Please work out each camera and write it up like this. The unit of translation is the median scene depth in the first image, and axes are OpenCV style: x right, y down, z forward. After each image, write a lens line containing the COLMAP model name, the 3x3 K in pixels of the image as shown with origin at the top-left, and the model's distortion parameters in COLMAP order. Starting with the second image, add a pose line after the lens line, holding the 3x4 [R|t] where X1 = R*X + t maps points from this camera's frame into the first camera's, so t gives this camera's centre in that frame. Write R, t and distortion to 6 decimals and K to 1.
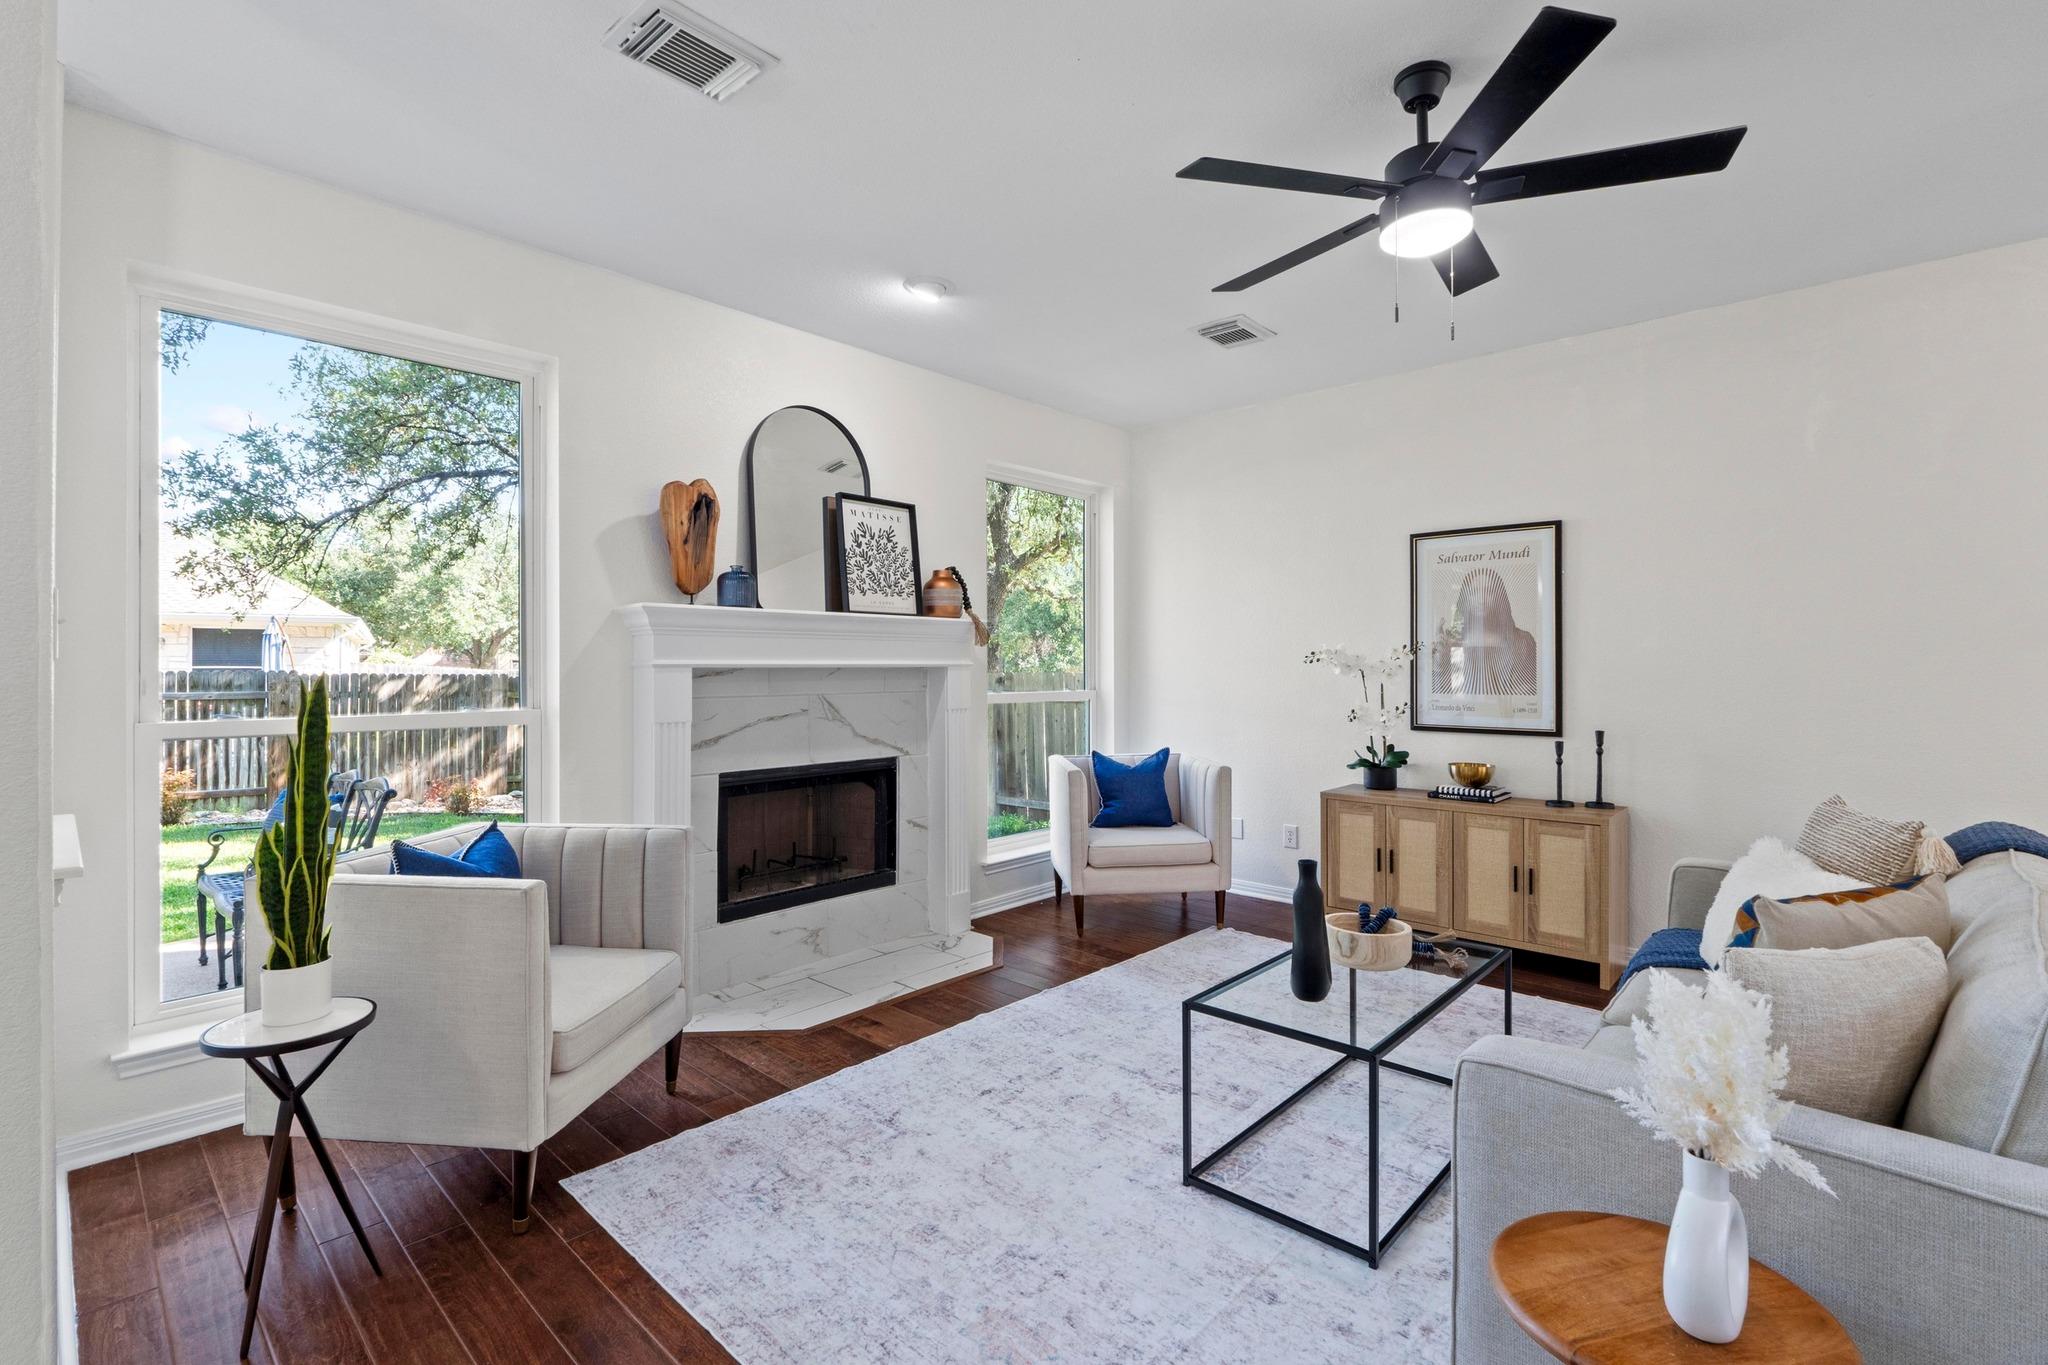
lens RADIAL K [[913.3, 0, 1023.2], [0, 913.3, 673.4], [0, 0, 1]] dist [-0.002444, -0.000357]
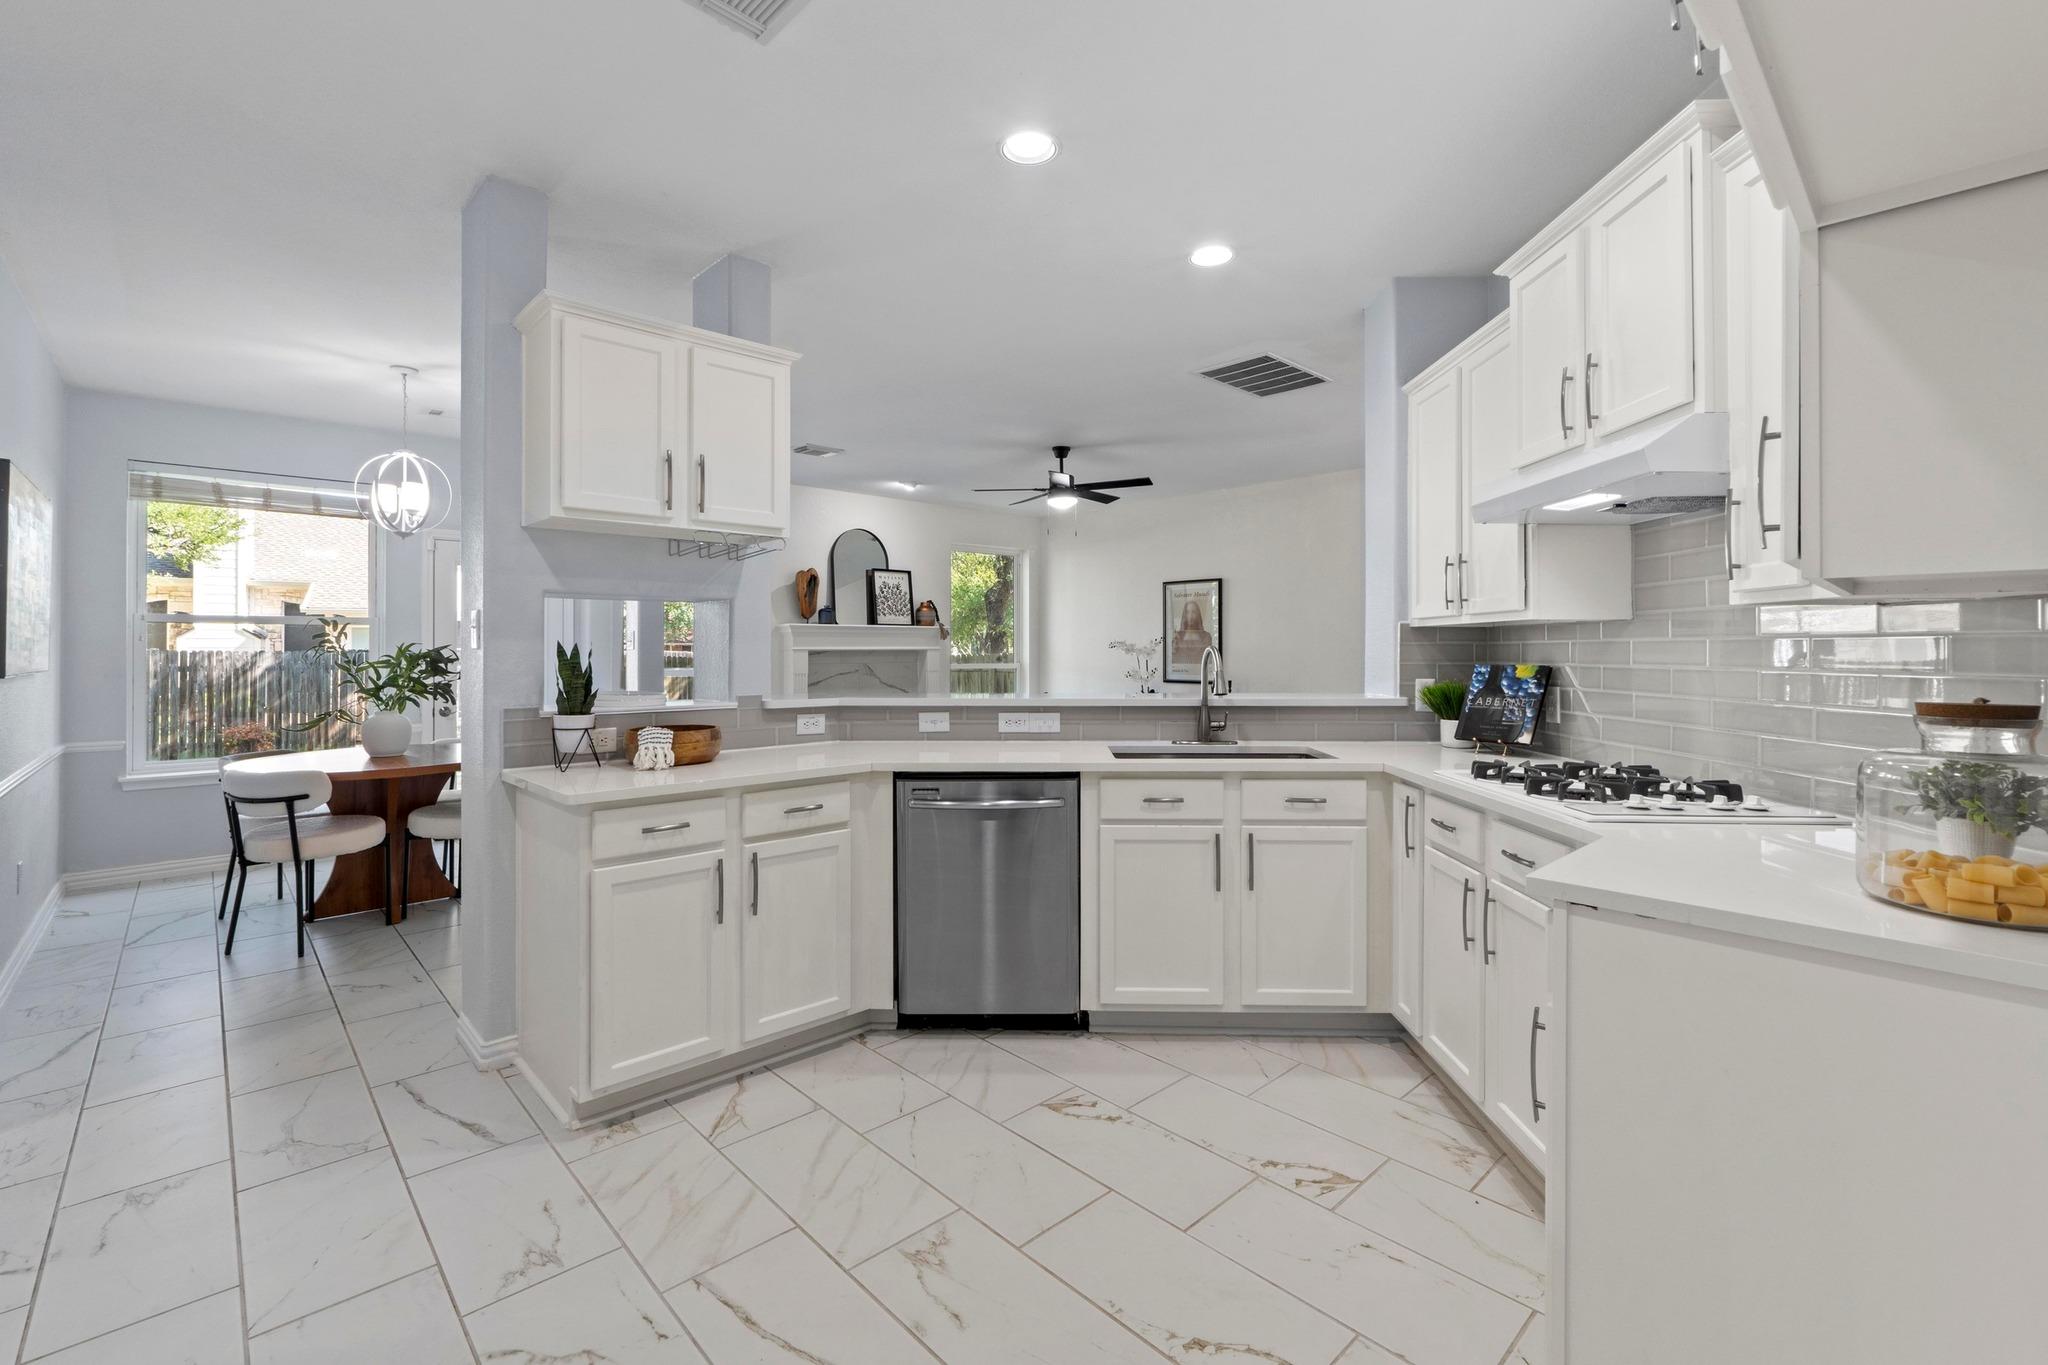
lens RADIAL K [[886.5, 0, 1017.8], [0, 886.5, 650.5], [0, 0, 1]] dist [0.000266, -0.000167]
pose [[0.997407, -0.000744, -0.071963, 0.276417], [0.000430, 0.999990, -0.004369, 0.002400], [0.071966, 0.004326, 0.997398, -1.010863]]
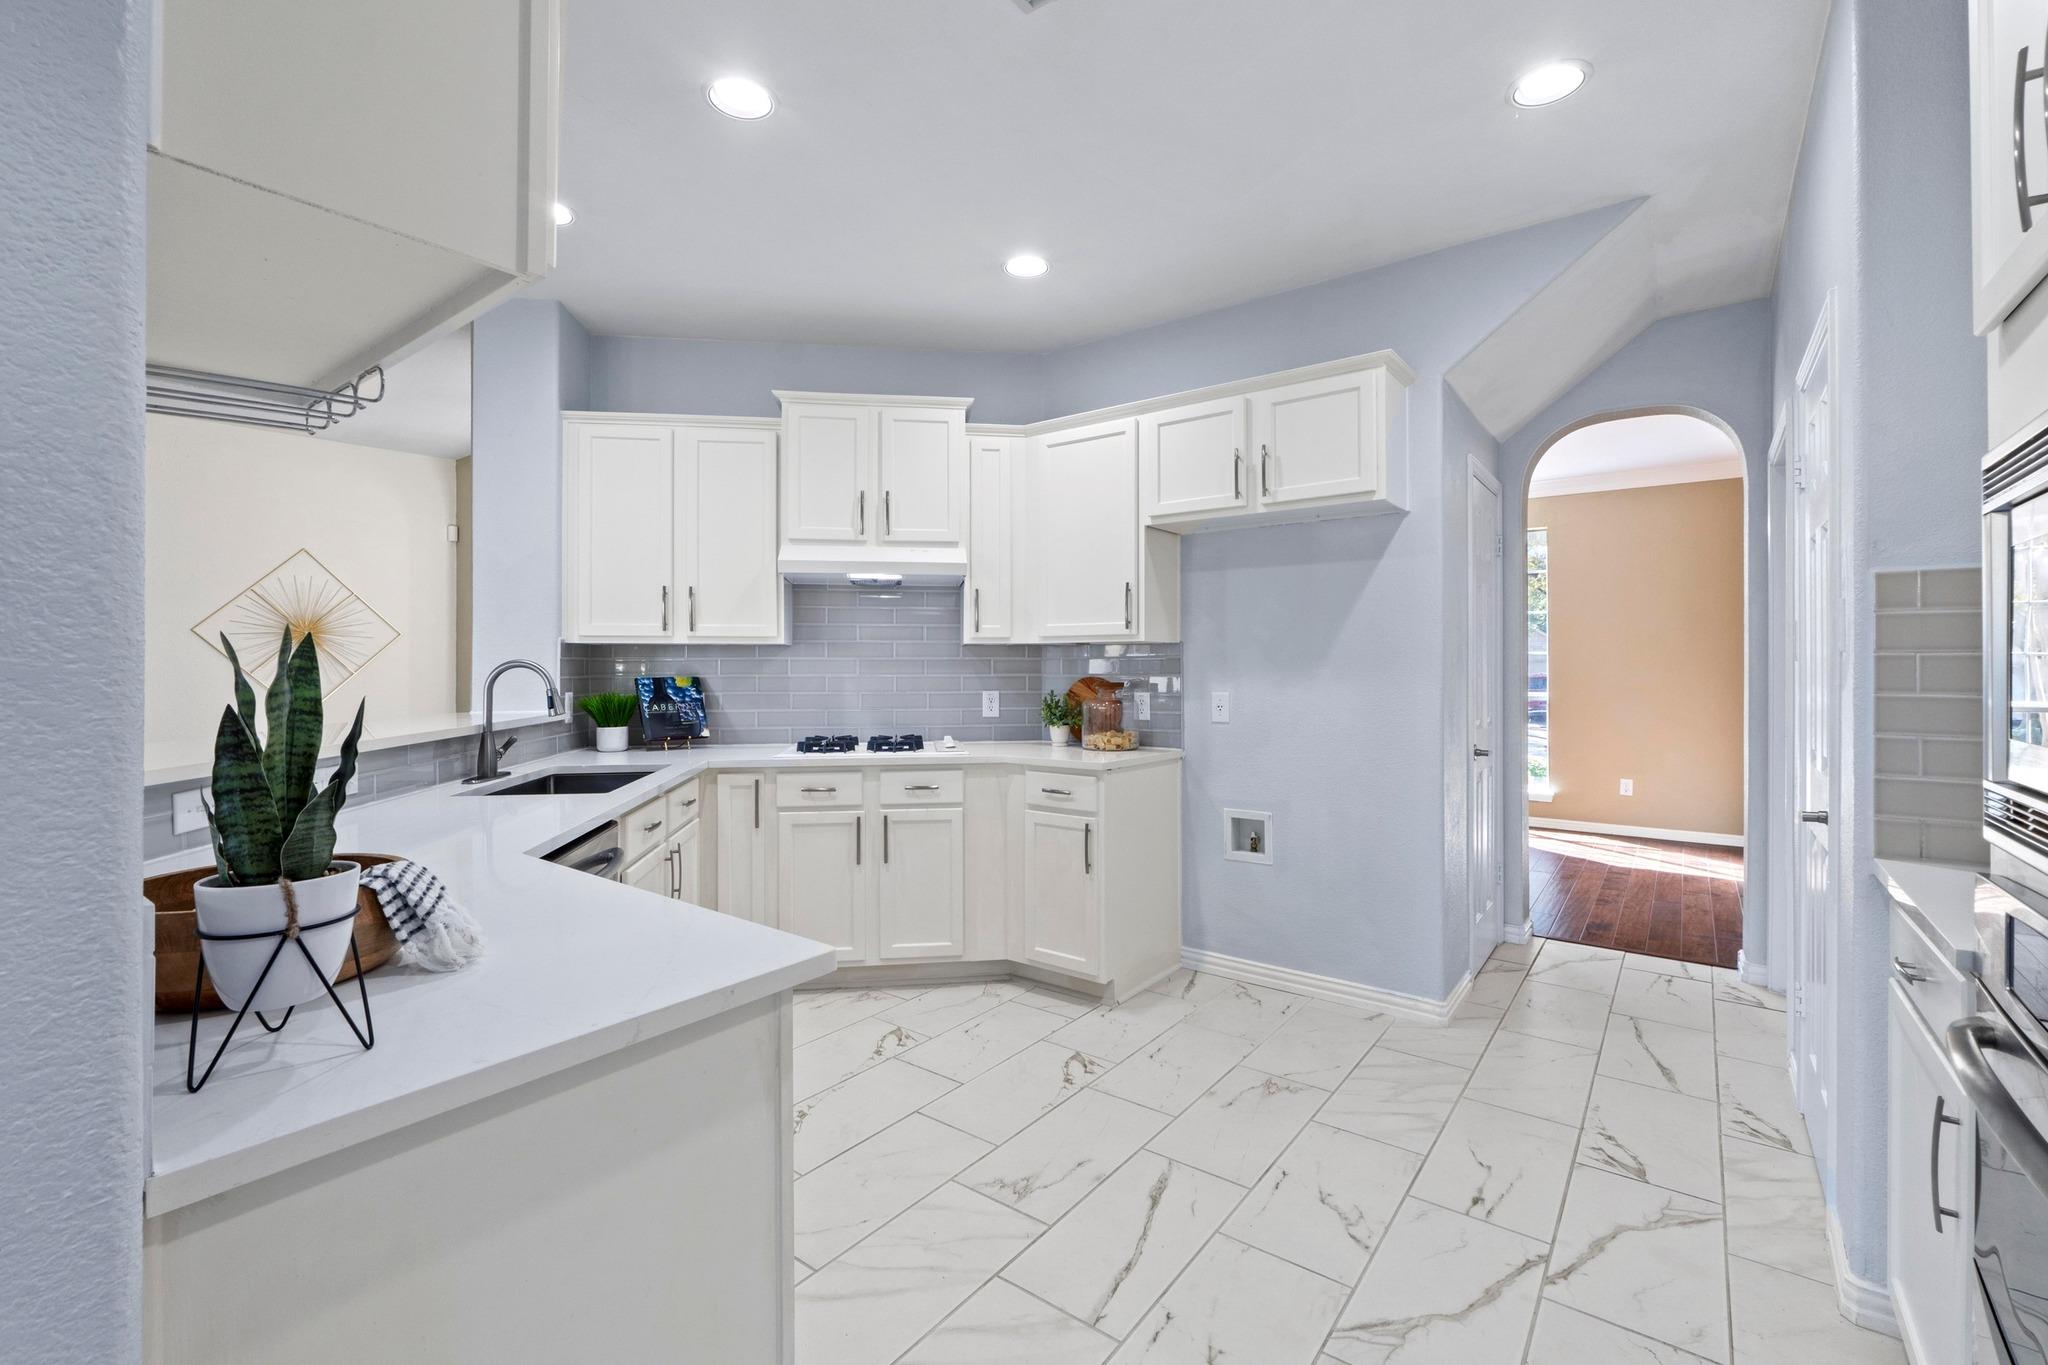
lens RADIAL K [[879.3, 0, 1026.4], [0, 879.3, 666.1], [0, 0, 1]] dist [-0.002549, -0.000192]
pose [[-0.099190, 0.003868, 0.995061, -0.321709], [0.004630, 0.999983, -0.003425, 0.004980], [-0.995058, 0.004268, -0.099206, -0.512680]]
